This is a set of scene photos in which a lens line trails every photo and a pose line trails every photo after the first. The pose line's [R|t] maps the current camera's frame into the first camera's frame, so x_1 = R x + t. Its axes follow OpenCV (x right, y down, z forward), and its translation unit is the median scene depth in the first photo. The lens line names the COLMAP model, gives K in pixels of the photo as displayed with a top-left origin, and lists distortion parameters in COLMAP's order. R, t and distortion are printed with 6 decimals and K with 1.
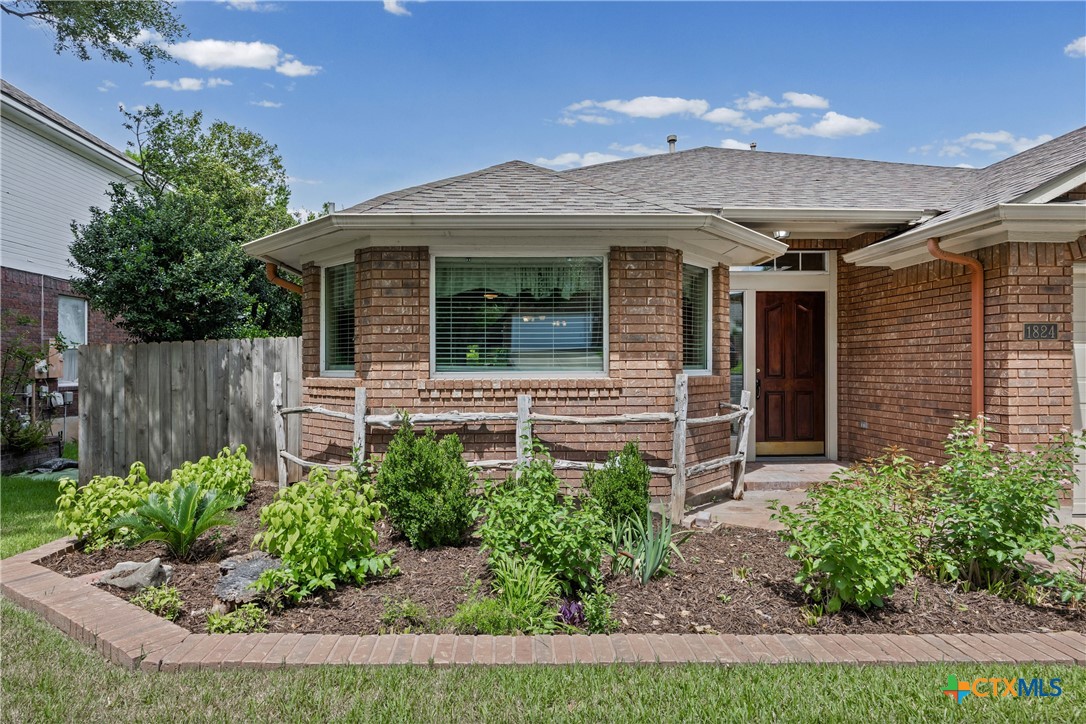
lens RADIAL K [[596.8, 0, 541.6], [0, 596.8, 365.3], [0, 0, 1]] dist [0.001312, 0.000445]
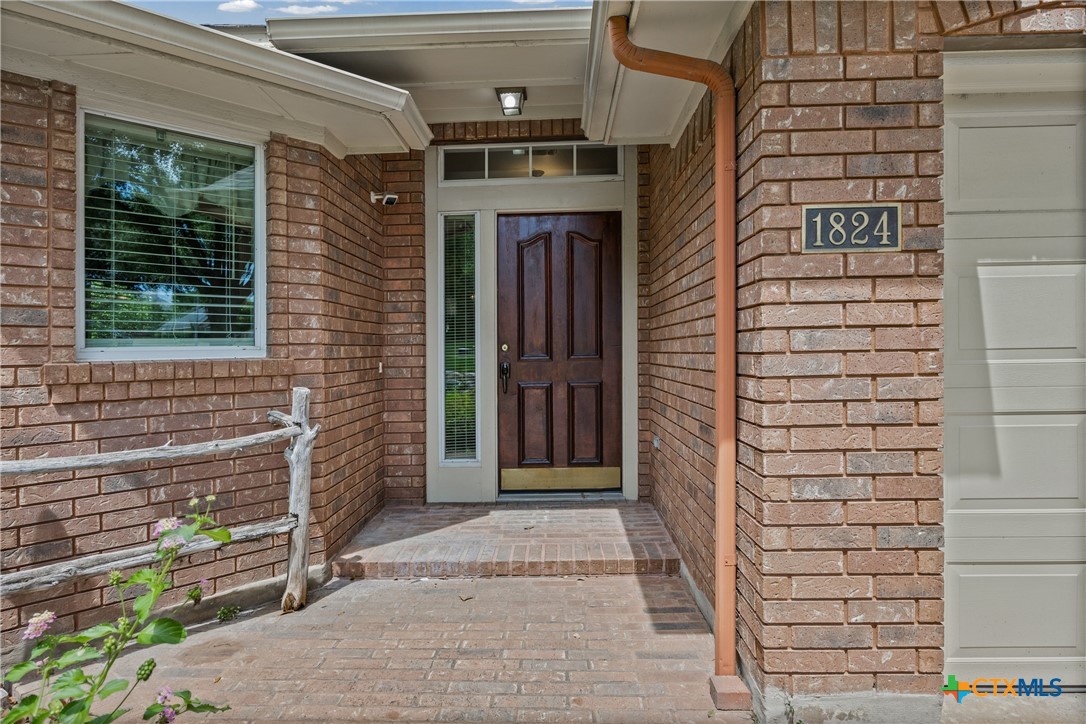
lens RADIAL K [[611.4, 0, 542.3], [0, 611.4, 357.8], [0, 0, 1]] dist [0.001082, 0.000075]
pose [[0.997276, -0.015388, -0.072138, 0.666822], [0.016428, 0.999769, 0.013843, 0.016538], [0.071908, -0.014990, 0.997299, 0.600746]]
